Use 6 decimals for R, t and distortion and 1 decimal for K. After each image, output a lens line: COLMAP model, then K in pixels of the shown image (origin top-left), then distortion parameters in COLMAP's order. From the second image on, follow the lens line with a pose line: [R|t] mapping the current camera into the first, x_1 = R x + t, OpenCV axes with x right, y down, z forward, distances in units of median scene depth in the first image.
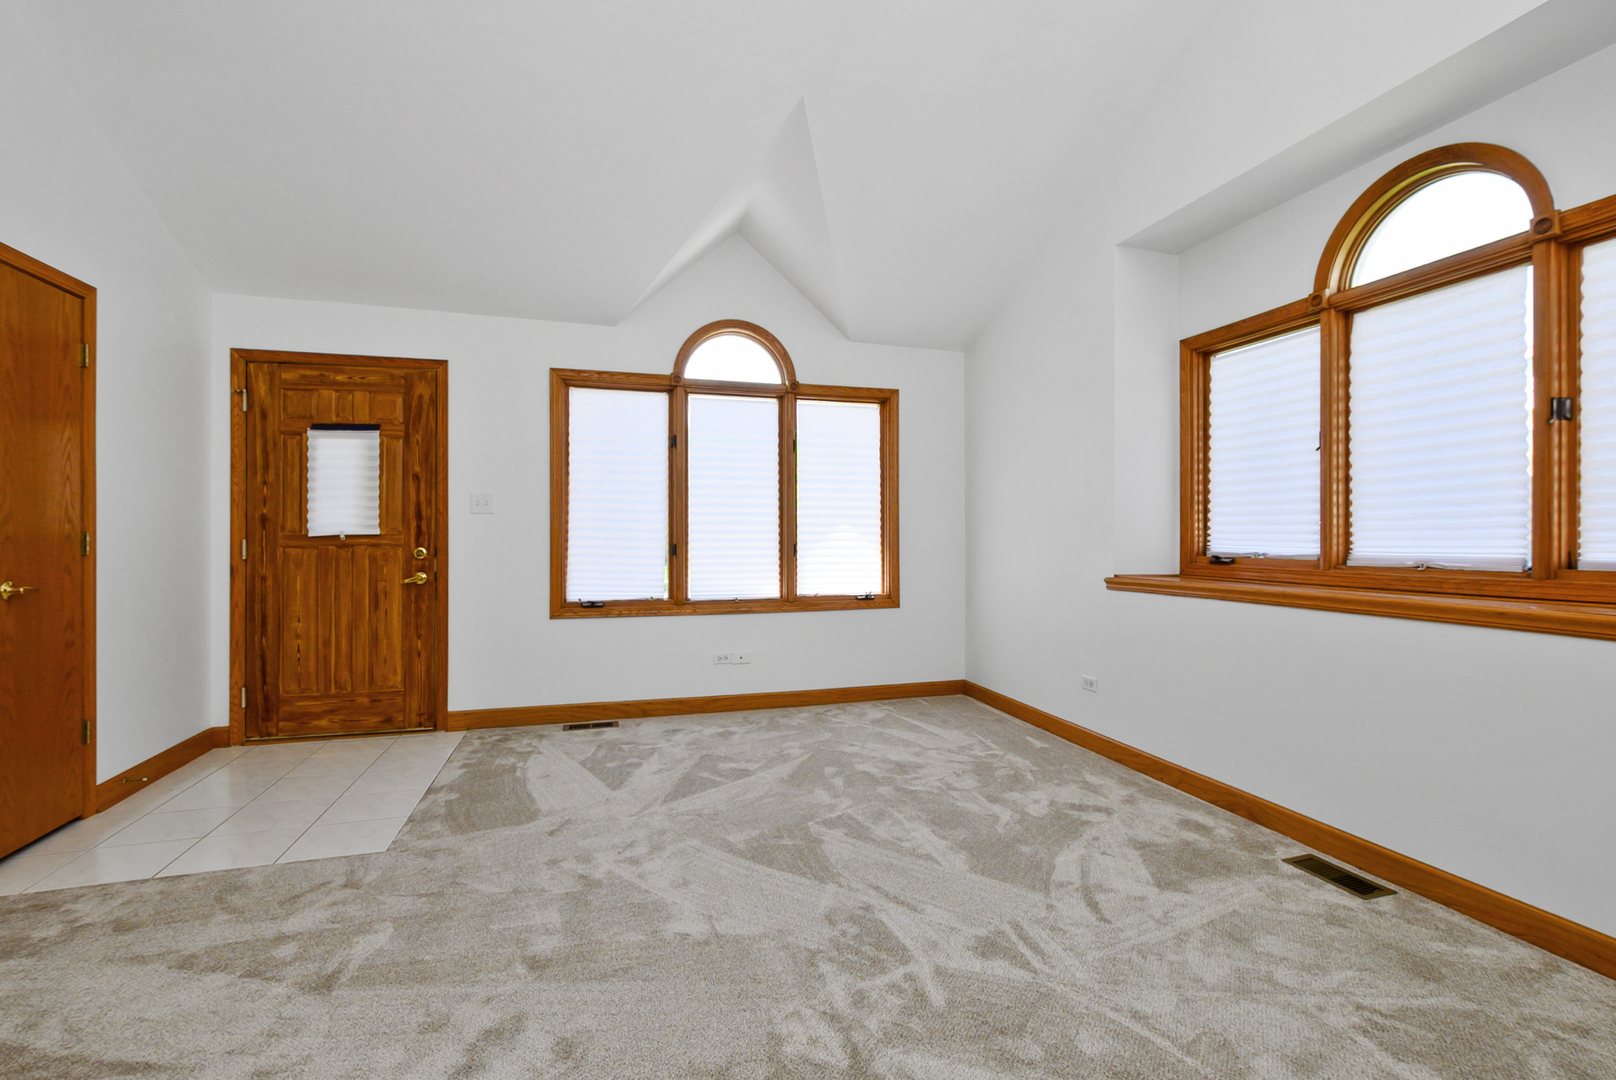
lens RADIAL K [[713.6, 0, 813.2], [0, 713.6, 533.9], [0, 0, 1]] dist [0.010476, -0.003683]
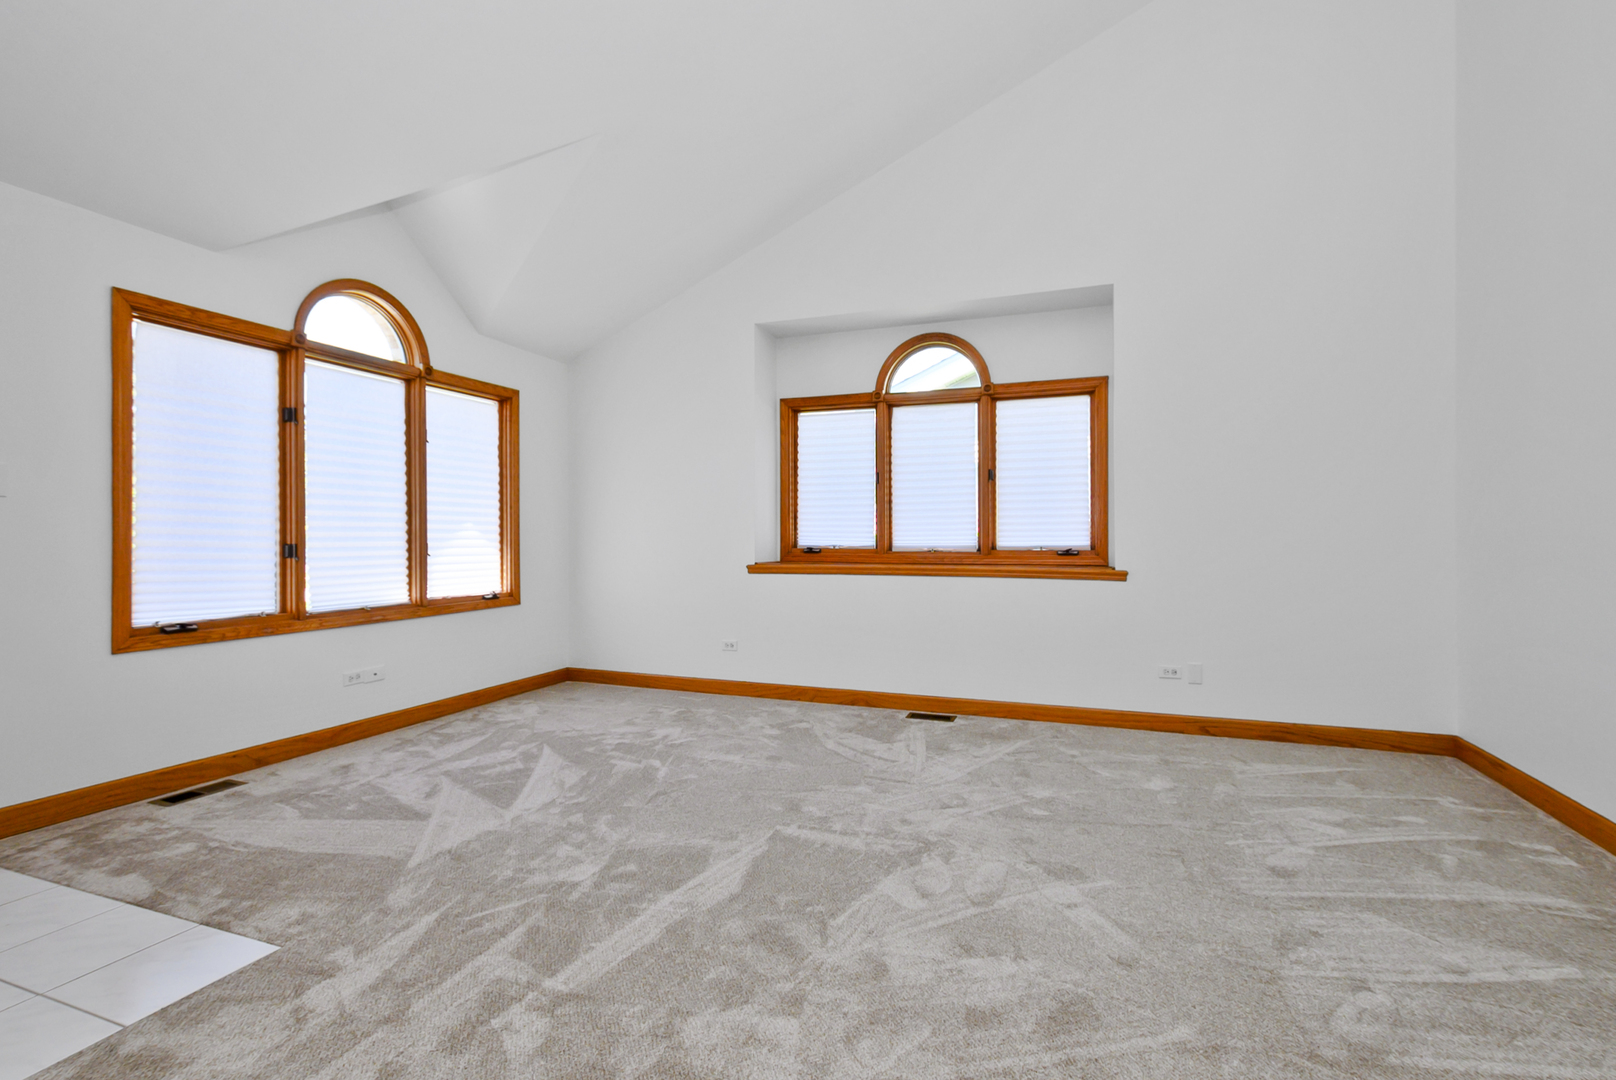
lens RADIAL K [[713.6, 0, 805.4], [0, 713.6, 532.0], [0, 0, 1]] dist [0.010476, -0.003683]
pose [[0.624965, 0.004017, 0.780643, -0.531477], [-0.002767, 0.999992, -0.002931, 0.002001], [-0.780648, -0.000328, 0.624971, 0.057447]]
